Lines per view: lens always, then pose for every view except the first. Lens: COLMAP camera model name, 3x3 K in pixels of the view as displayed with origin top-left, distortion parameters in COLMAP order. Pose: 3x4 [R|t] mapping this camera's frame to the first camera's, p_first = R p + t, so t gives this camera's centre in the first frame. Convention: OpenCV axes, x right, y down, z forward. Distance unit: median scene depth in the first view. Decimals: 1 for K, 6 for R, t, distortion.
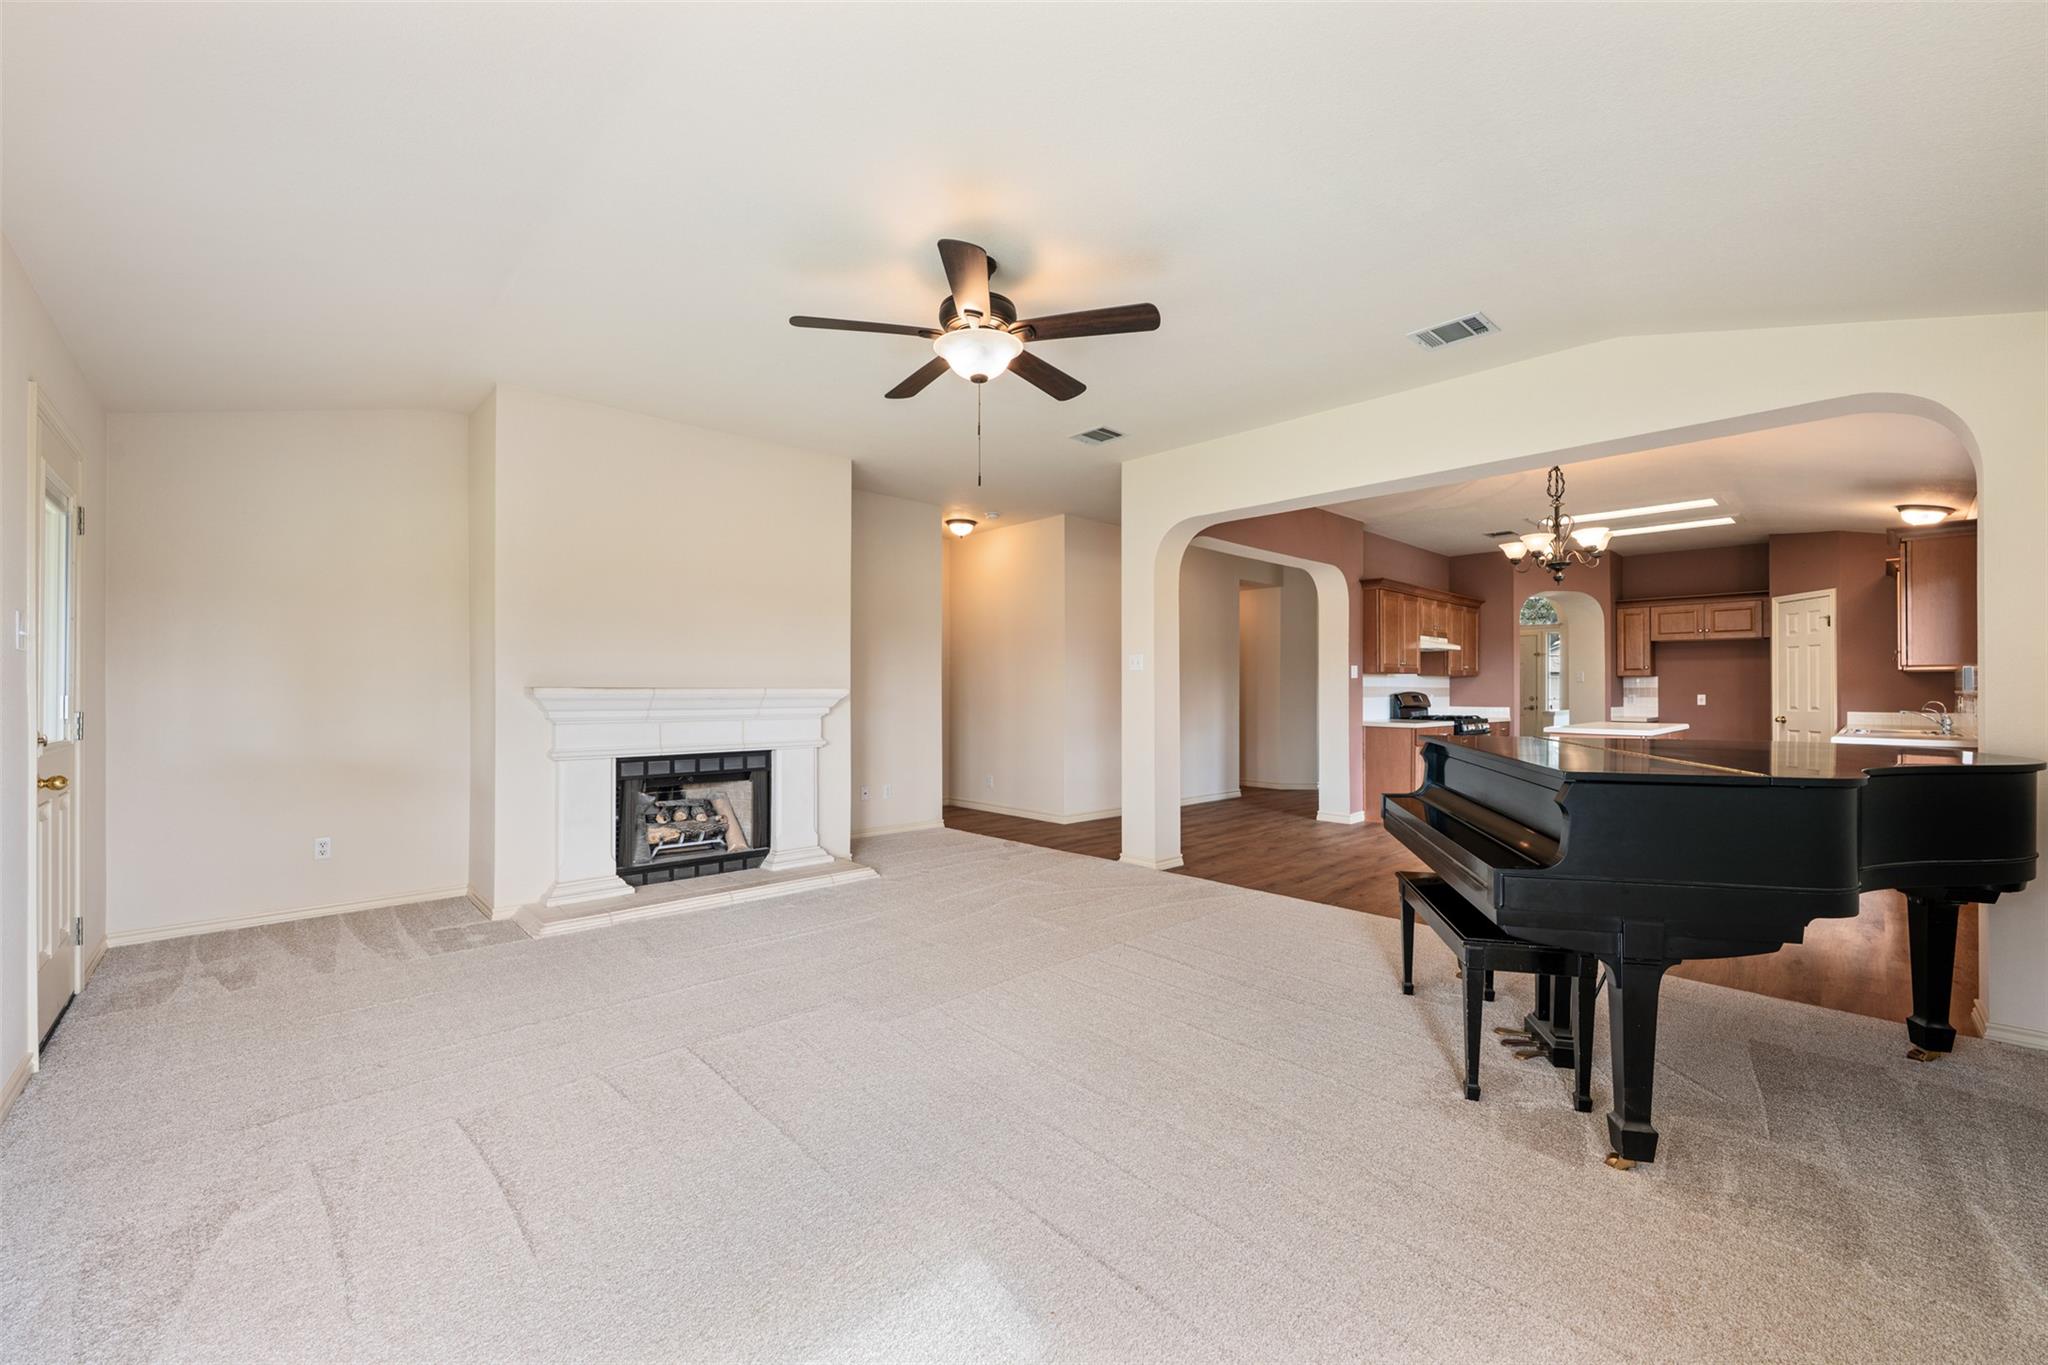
lens RADIAL K [[808.1, 0, 1020.5], [0, 808.1, 685.7], [0, 0, 1]] dist [-0.000217, 0.000039]
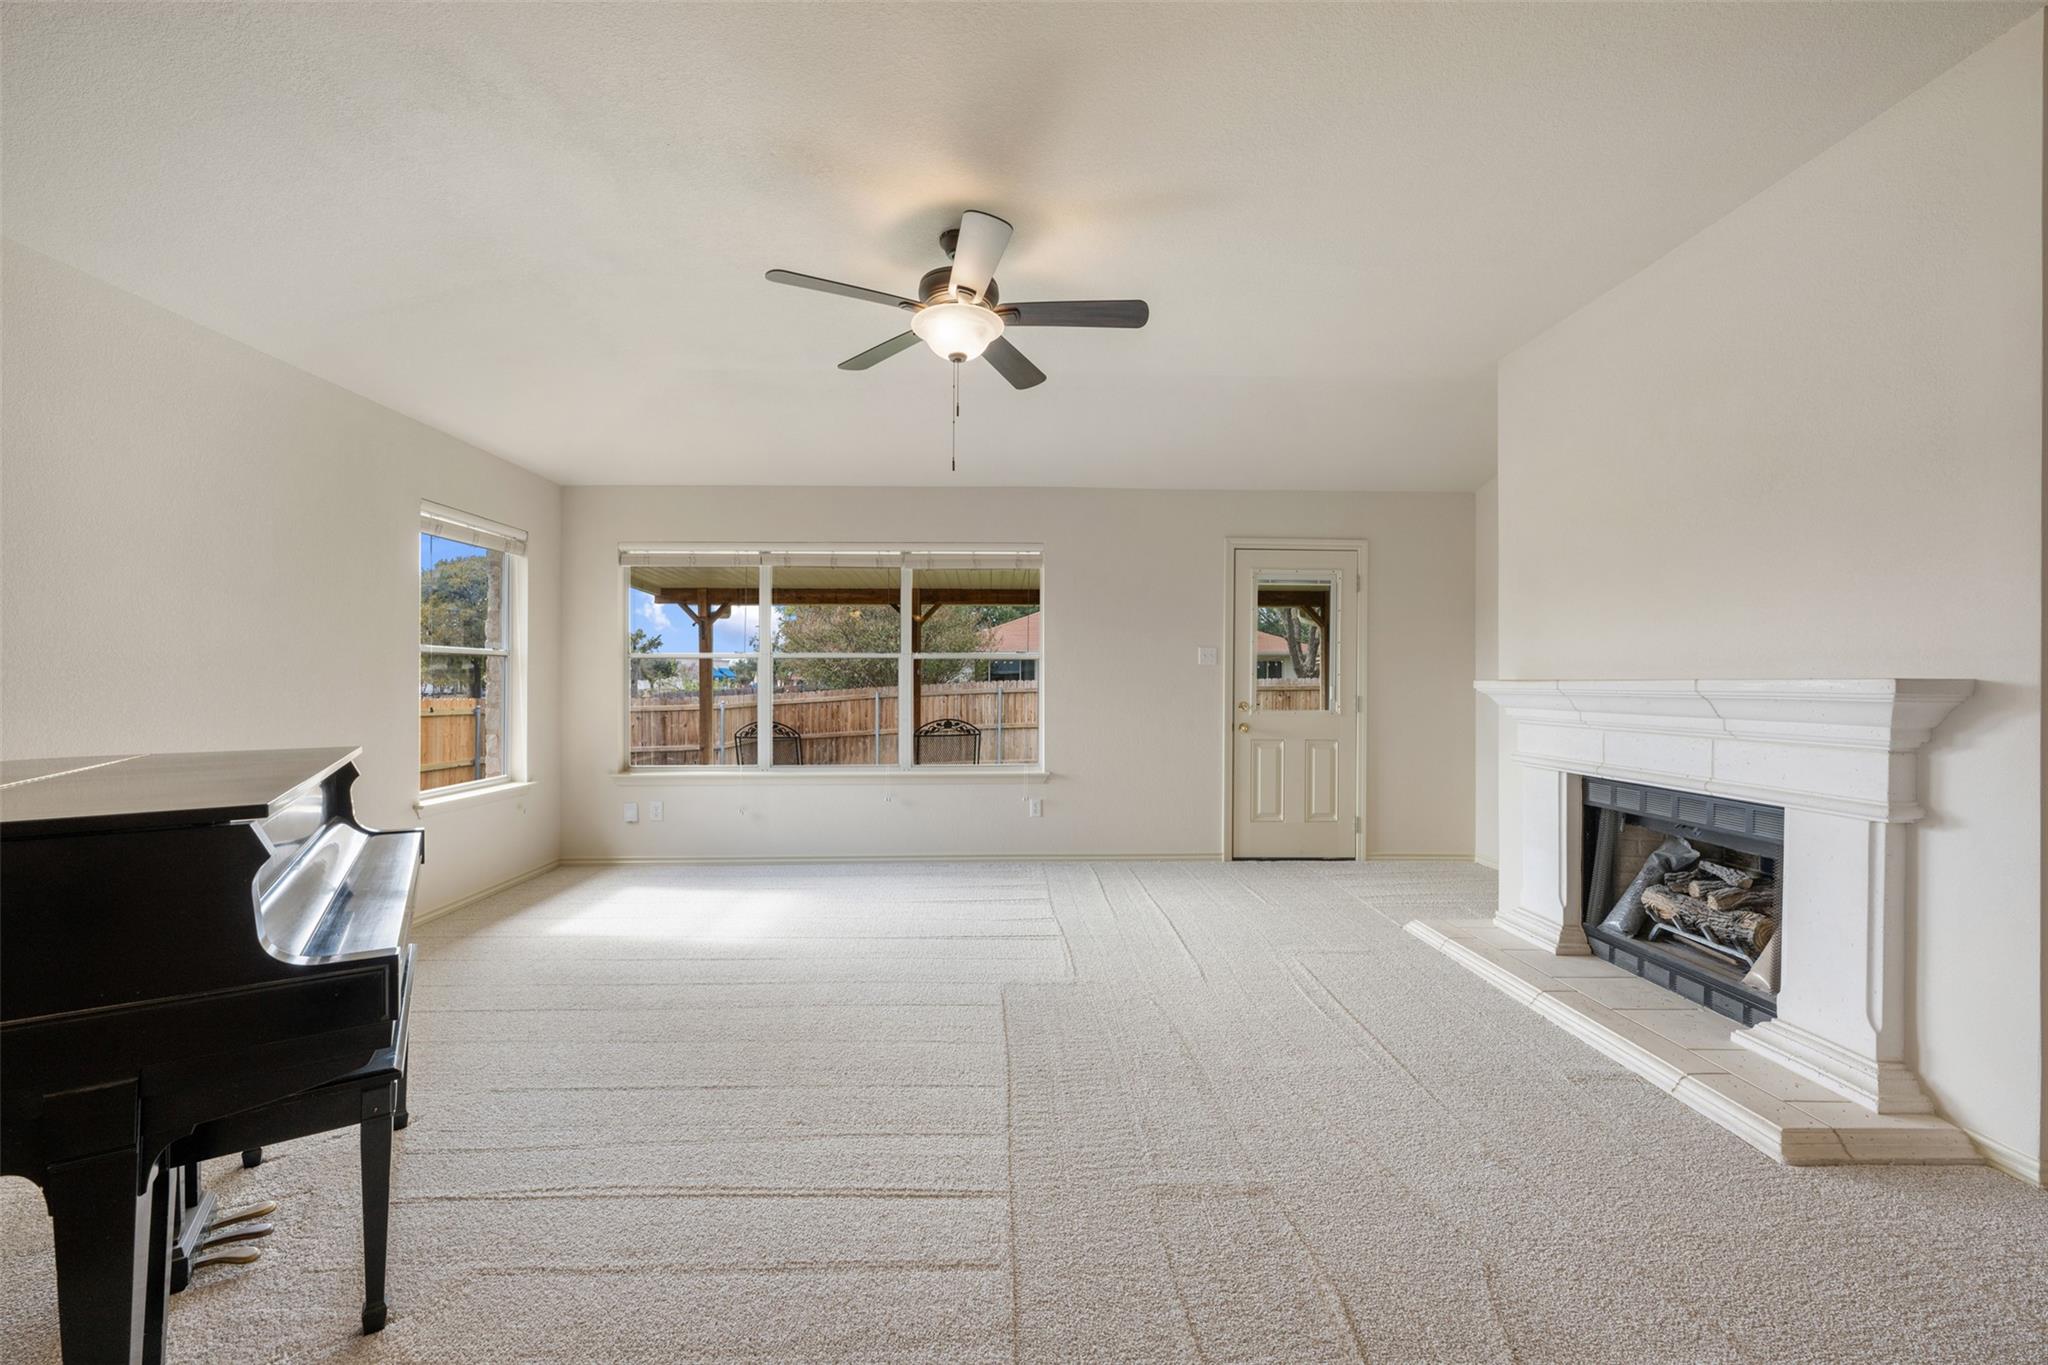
lens RADIAL K [[808.1, 0, 1024.9], [0, 808.1, 684.7], [0, 0, 1]] dist [-0.000217, 0.000039]
pose [[-0.660295, -0.000482, -0.751007, 0.217561], [0.001828, 0.999996, -0.002248, 0.003621], [0.751005, -0.002857, -0.660291, 0.596984]]
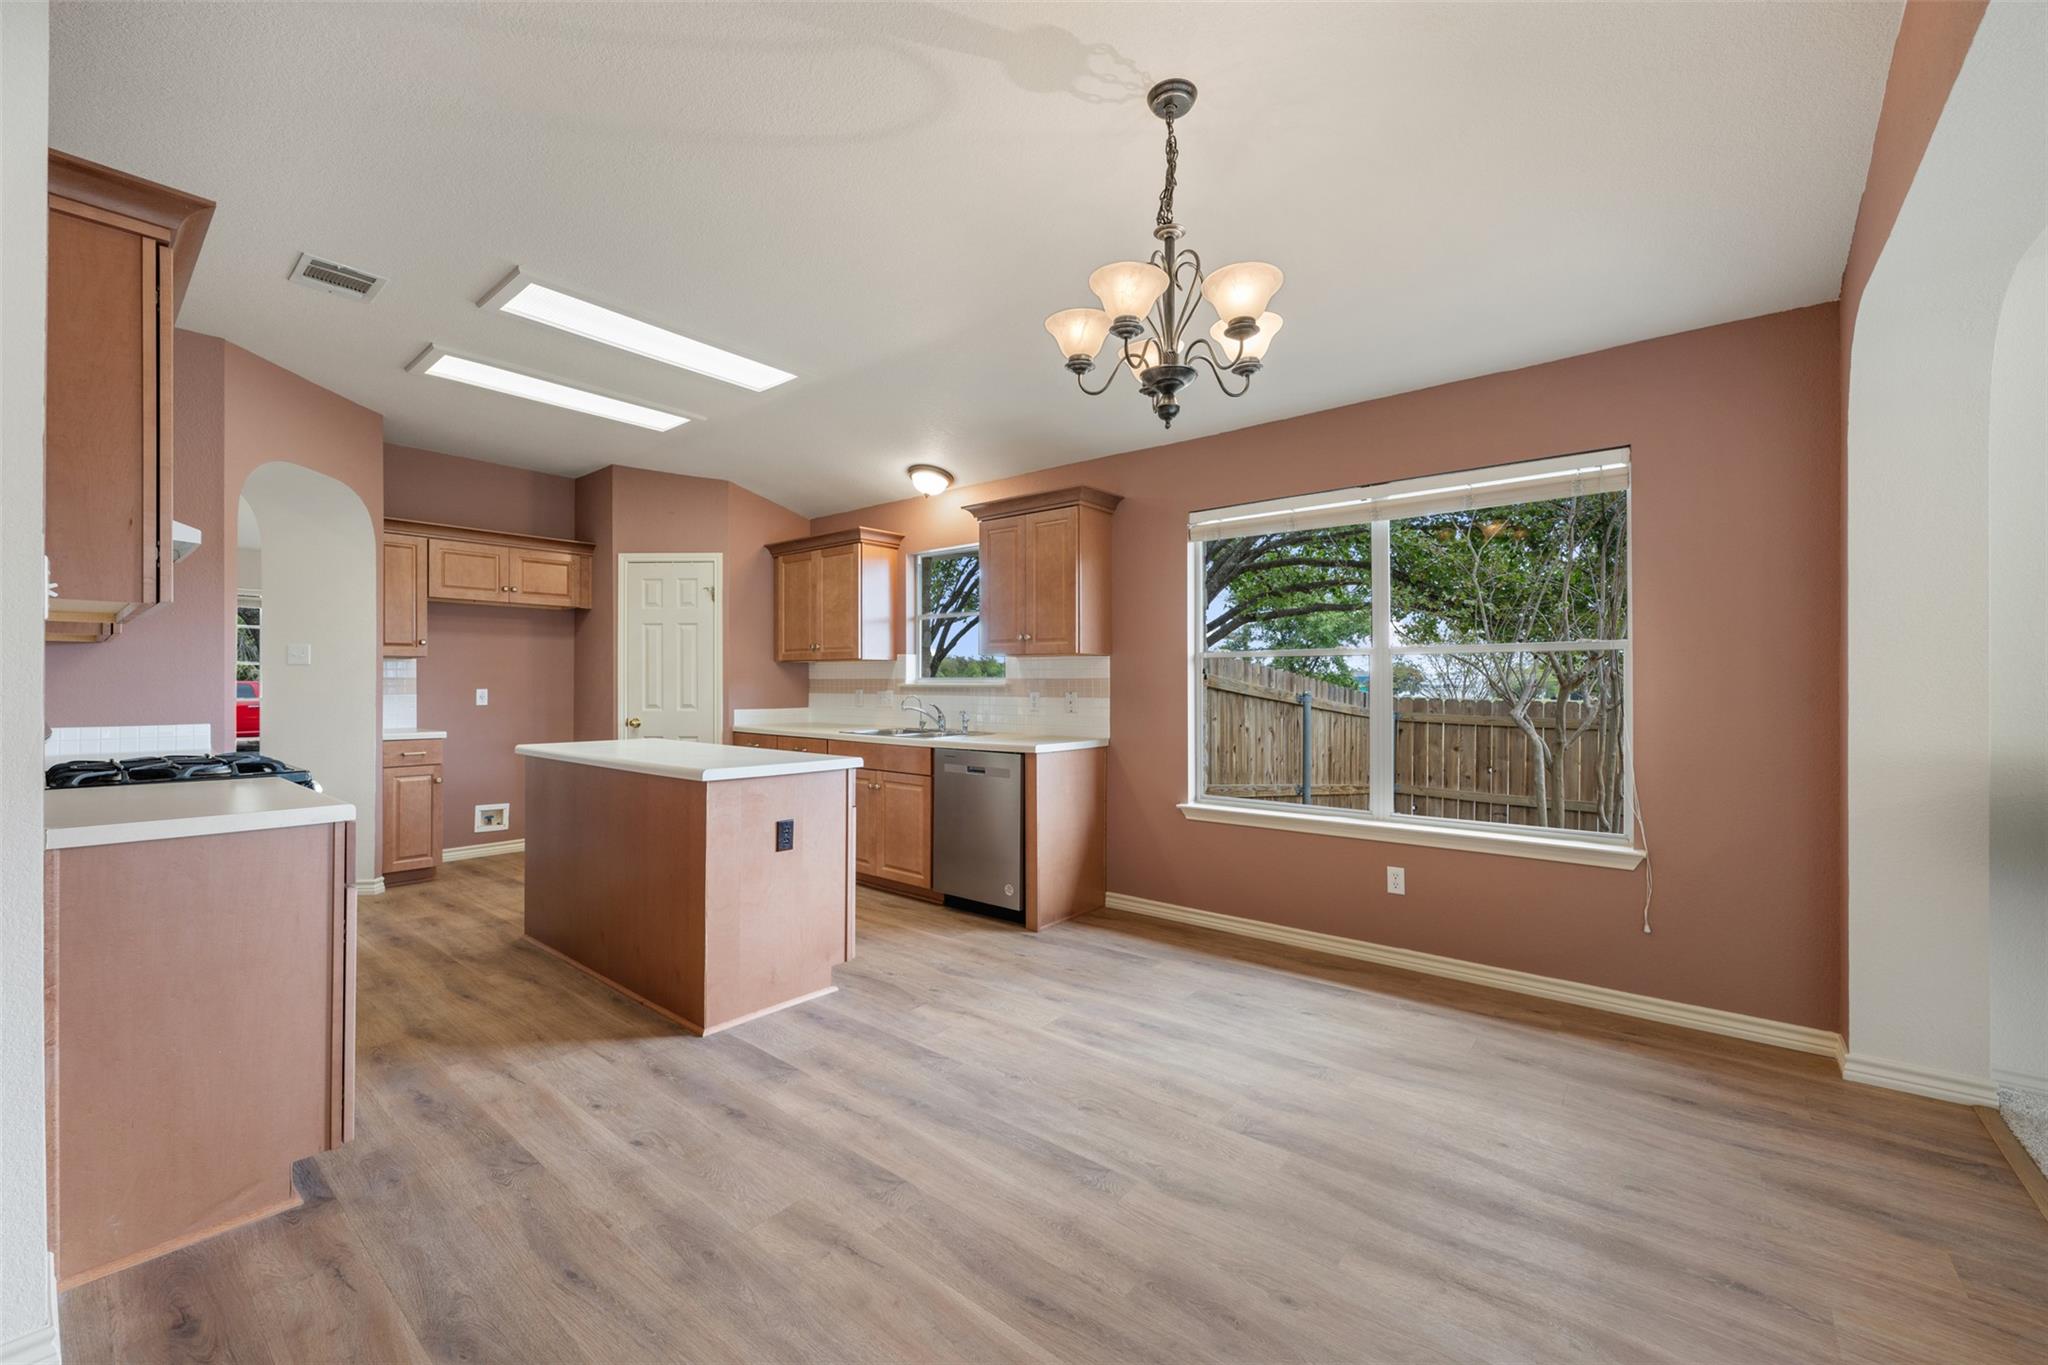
lens RADIAL K [[808.1, 0, 1019.9], [0, 808.1, 682.6], [0, 0, 1]] dist [-0.000217, 0.000039]
pose [[-0.123560, -0.000078, 0.992337, 0.163372], [-0.007146, 0.999974, -0.000811, 0.003811], [-0.992311, -0.007191, -0.123557, 0.692251]]
